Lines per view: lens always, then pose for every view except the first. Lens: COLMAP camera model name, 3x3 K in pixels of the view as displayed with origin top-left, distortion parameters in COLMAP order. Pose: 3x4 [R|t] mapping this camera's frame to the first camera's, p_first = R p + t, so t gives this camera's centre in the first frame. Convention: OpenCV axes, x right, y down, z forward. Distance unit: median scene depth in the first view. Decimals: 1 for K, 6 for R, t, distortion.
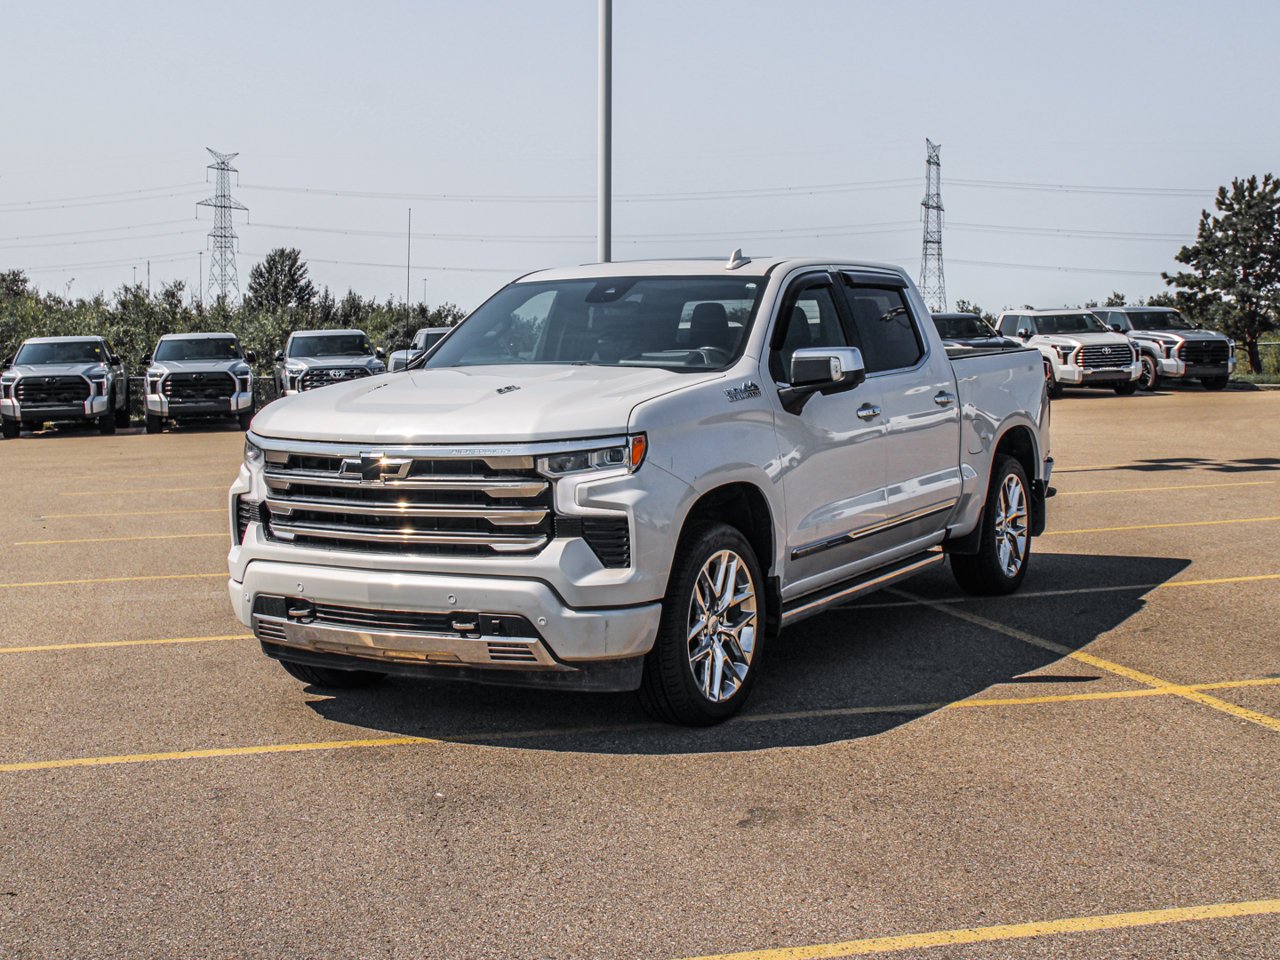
lens RADIAL K [[1742.8, 0, 639.3], [0, 1742.8, 457.0], [0, 0, 1]] dist [-0.003695, -0.002832]
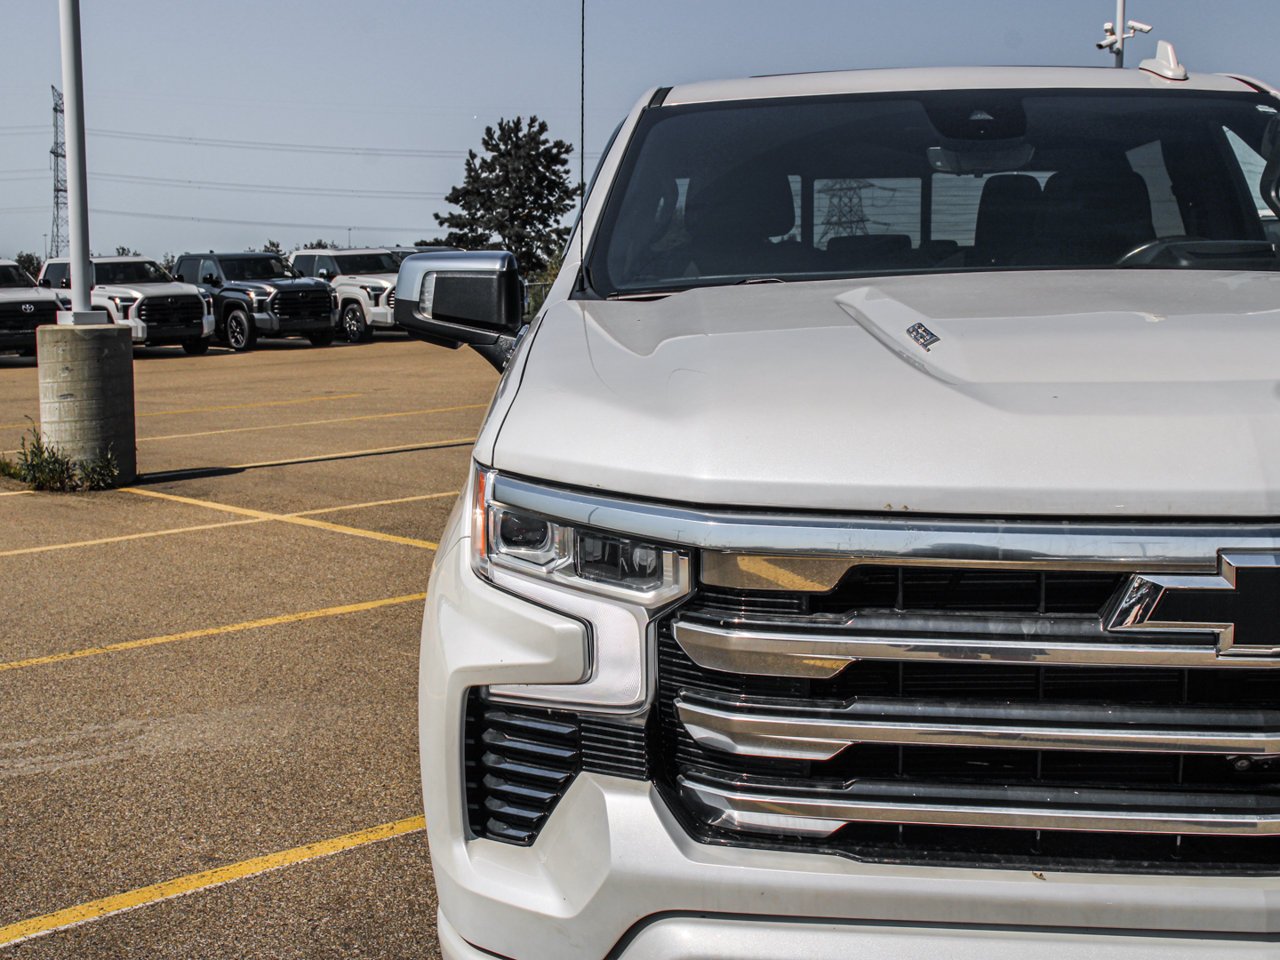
lens RADIAL K [[1681.0, 0, 640.0], [0, 1681.0, 480.0], [0, 0, 1]] dist [0.010830, 0.092317]
pose [[0.886448, -0.061349, 0.458744, -0.360384], [0.039570, 0.997593, 0.056948, -0.033345], [-0.461133, -0.032329, 0.886742, 0.756602]]
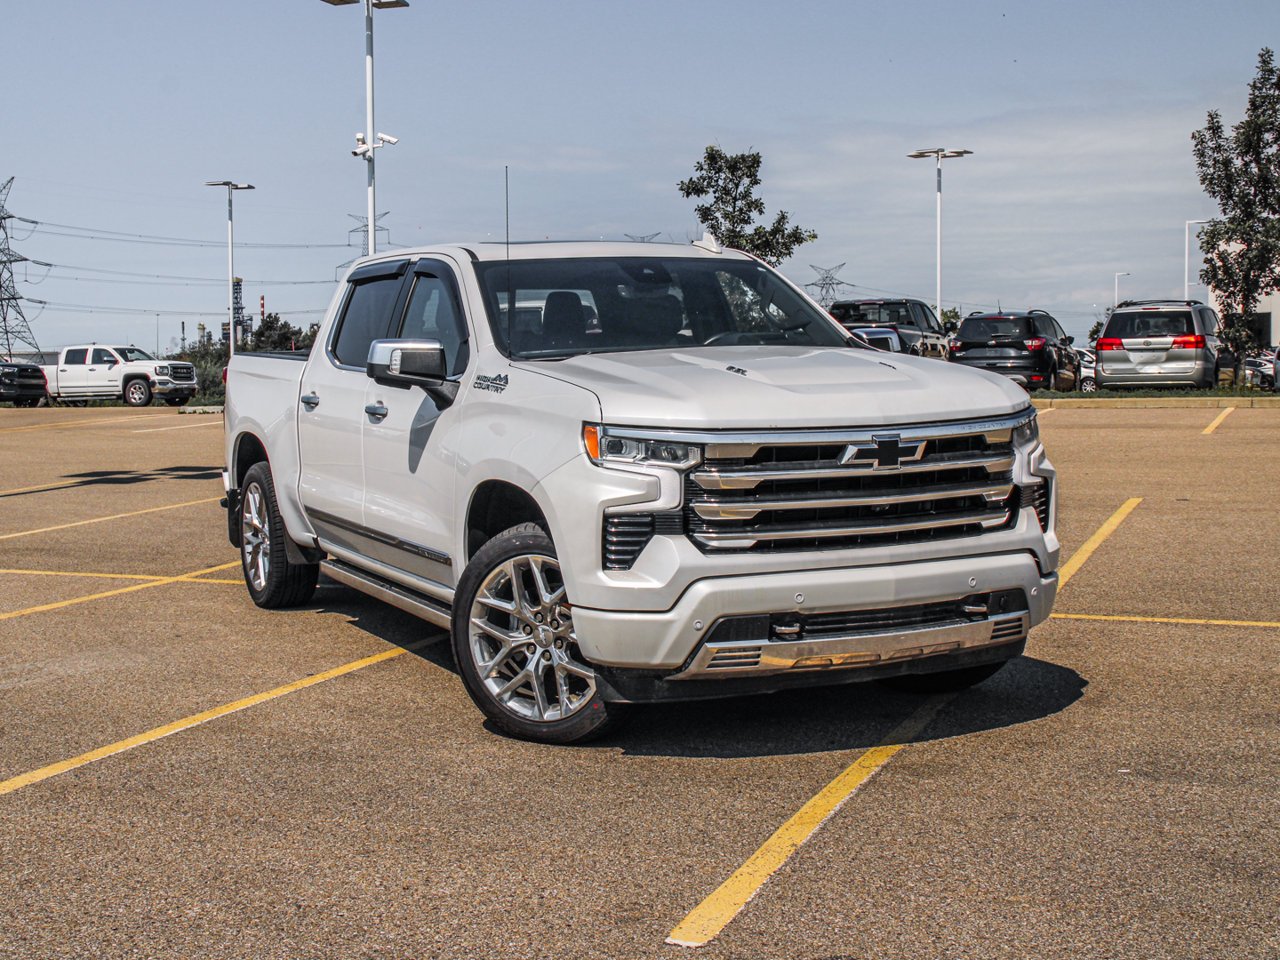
lens RADIAL K [[1742.8, 0, 639.3], [0, 1742.8, 457.0], [0, 0, 1]] dist [-0.003695, -0.002832]
pose [[0.581186, -0.054362, 0.811953, -0.920153], [0.068911, 0.997470, 0.017457, -0.015359], [-0.810848, 0.045806, 0.583462, 0.546005]]
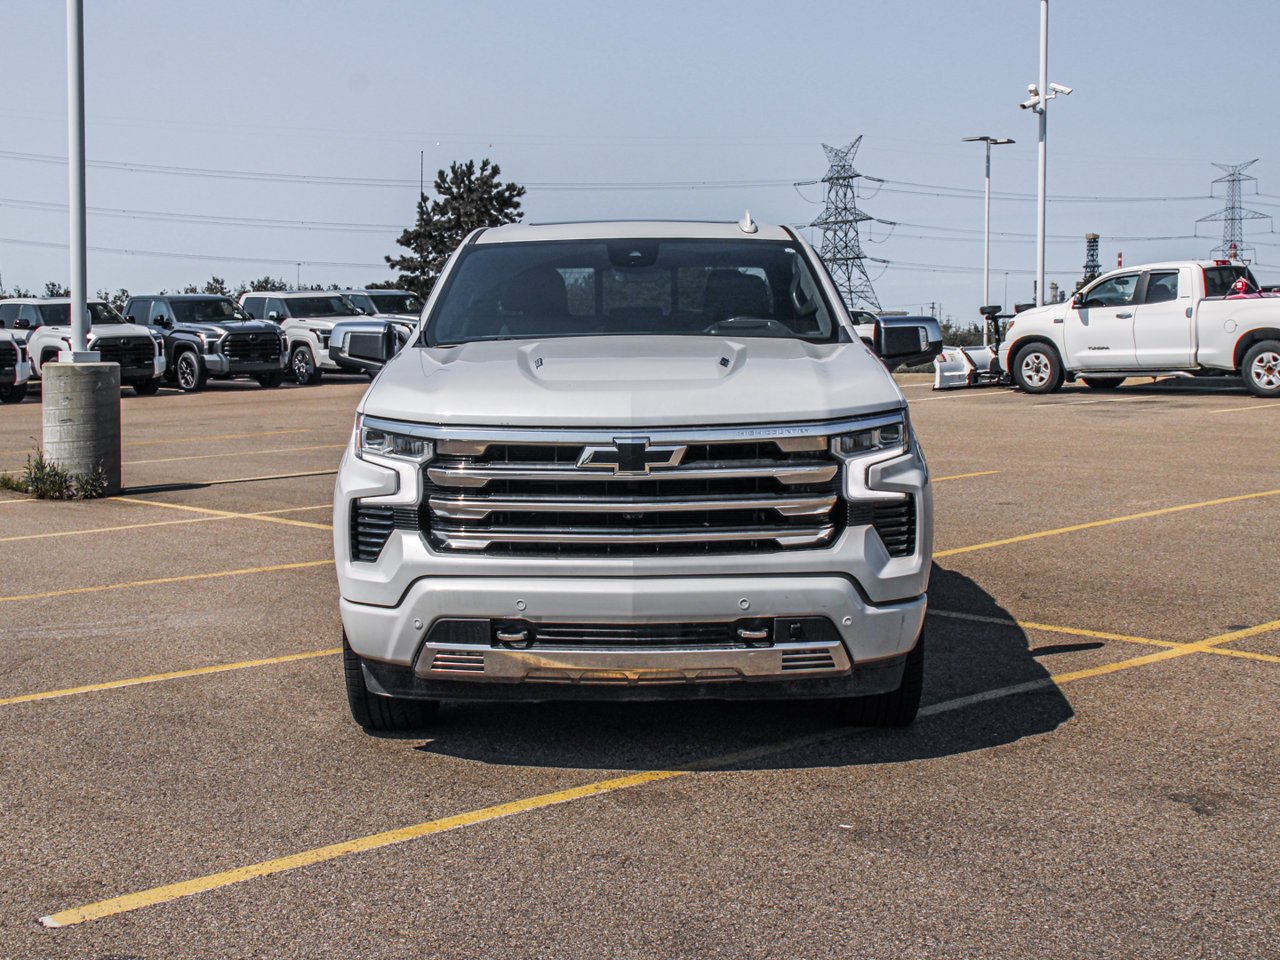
lens RADIAL K [[1823.8, 0, 625.0], [0, 1823.8, 475.0], [0, 0, 1]] dist [0.032831, 0.009342]
pose [[0.883304, -0.038150, 0.467246, -0.540514], [0.031513, 0.999261, 0.022015, -0.003998], [-0.467741, -0.004722, 0.883853, 0.211572]]
